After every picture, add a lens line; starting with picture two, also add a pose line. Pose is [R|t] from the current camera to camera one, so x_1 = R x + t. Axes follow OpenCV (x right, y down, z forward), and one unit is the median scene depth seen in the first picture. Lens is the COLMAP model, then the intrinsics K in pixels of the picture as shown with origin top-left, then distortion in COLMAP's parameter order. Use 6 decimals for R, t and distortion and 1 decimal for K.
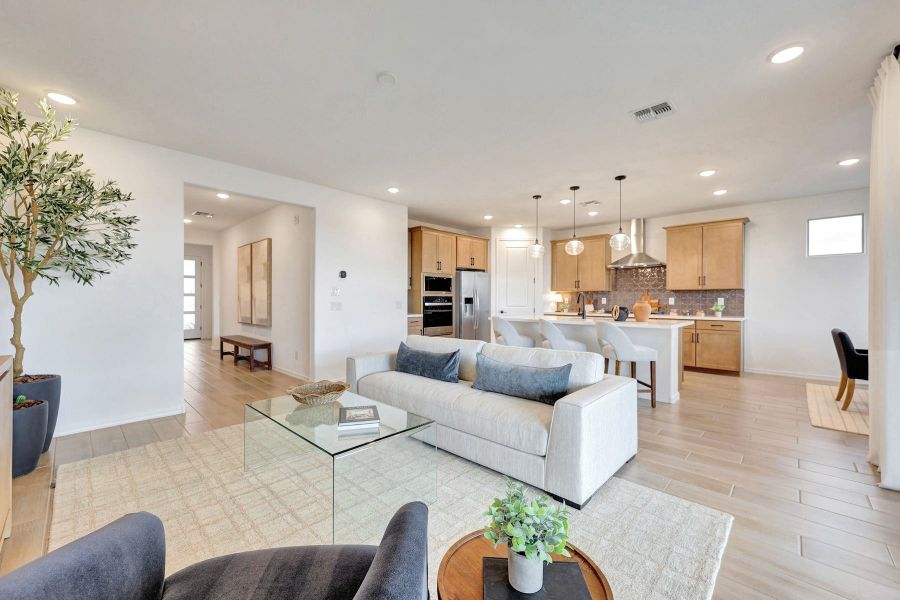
lens RADIAL K [[369.7, 0, 443.0], [0, 369.7, 304.2], [0, 0, 1]] dist [0.004821, -0.000237]
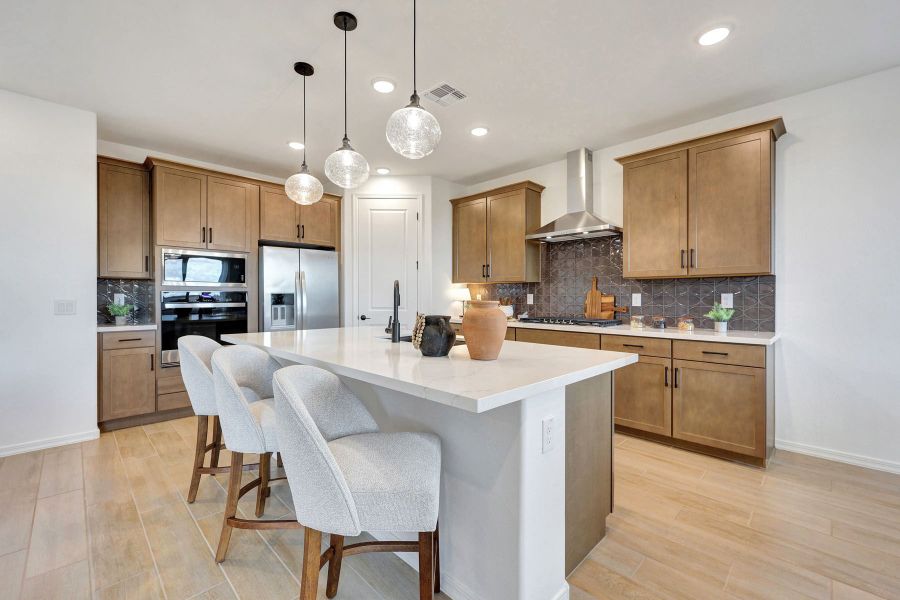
lens RADIAL K [[385.3, 0, 448.5], [0, 385.3, 300.7], [0, 0, 1]] dist [-0.001479, 0.000039]
pose [[0.999778, 0.000082, -0.021070, 0.374087], [-0.000142, 0.999996, -0.002856, -0.005710], [0.021070, 0.002858, 0.999774, 0.459757]]
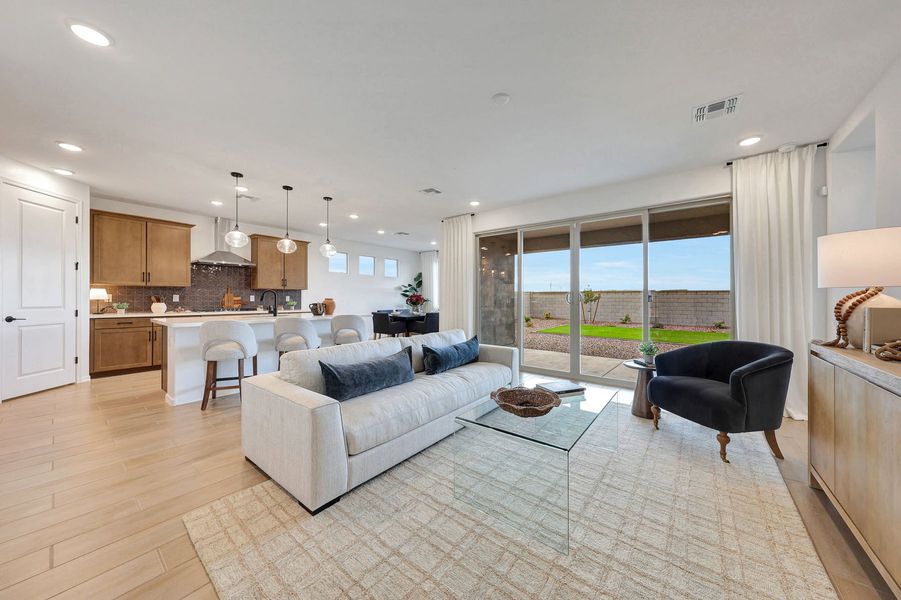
lens RADIAL K [[309.9, 0, 456.6], [0, 309.9, 296.6], [0, 0, 1]] dist [0.002268, 0.000097]
pose [[-0.119348, 0.004595, 0.992842, -0.430507], [0.008672, 0.999956, -0.003586, -0.005336], [-0.992815, 0.008182, -0.119382, 0.506913]]
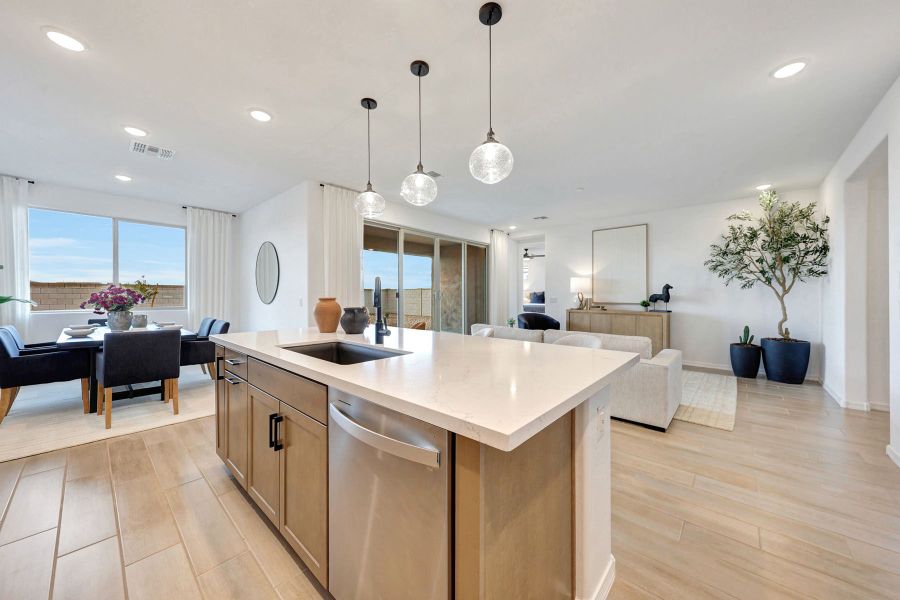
lens RADIAL K [[325.5, 0, 442.1], [0, 325.5, 299.7], [0, 0, 1]] dist [0.007086, 0.000450]
pose [[-0.999190, -0.003831, -0.040054, 0.303024], [-0.004854, 0.999664, 0.025467, -0.014404], [0.039943, 0.025641, -0.998873, 1.162672]]
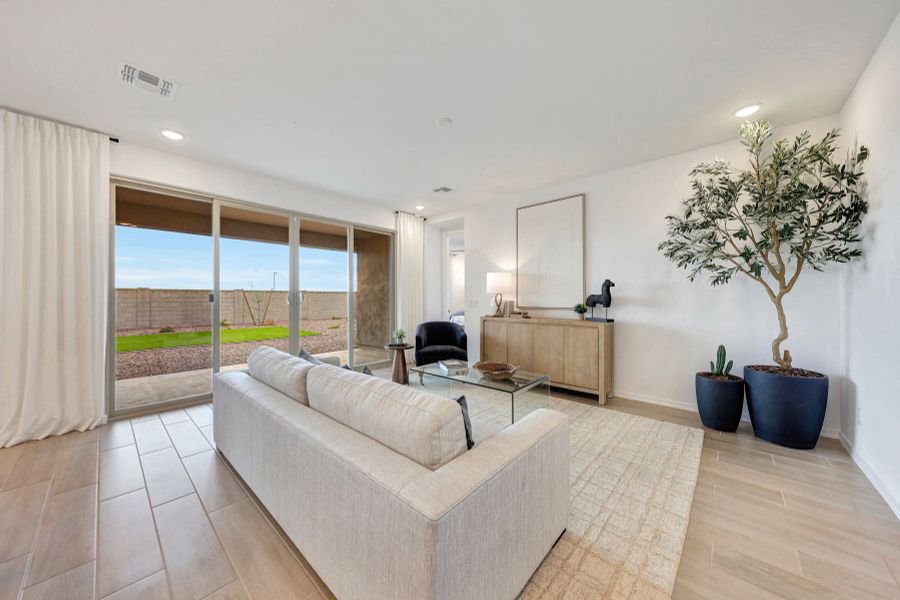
lens RADIAL K [[309.6, 0, 450.1], [0, 309.6, 303.1], [0, 0, 1]] dist [0.002268, 0.000097]
pose [[-0.999122, 0.001194, -0.041875, -0.037093], [0.000020, 0.999607, 0.028020, -0.010430], [0.041892, 0.027995, -0.998730, 0.849470]]
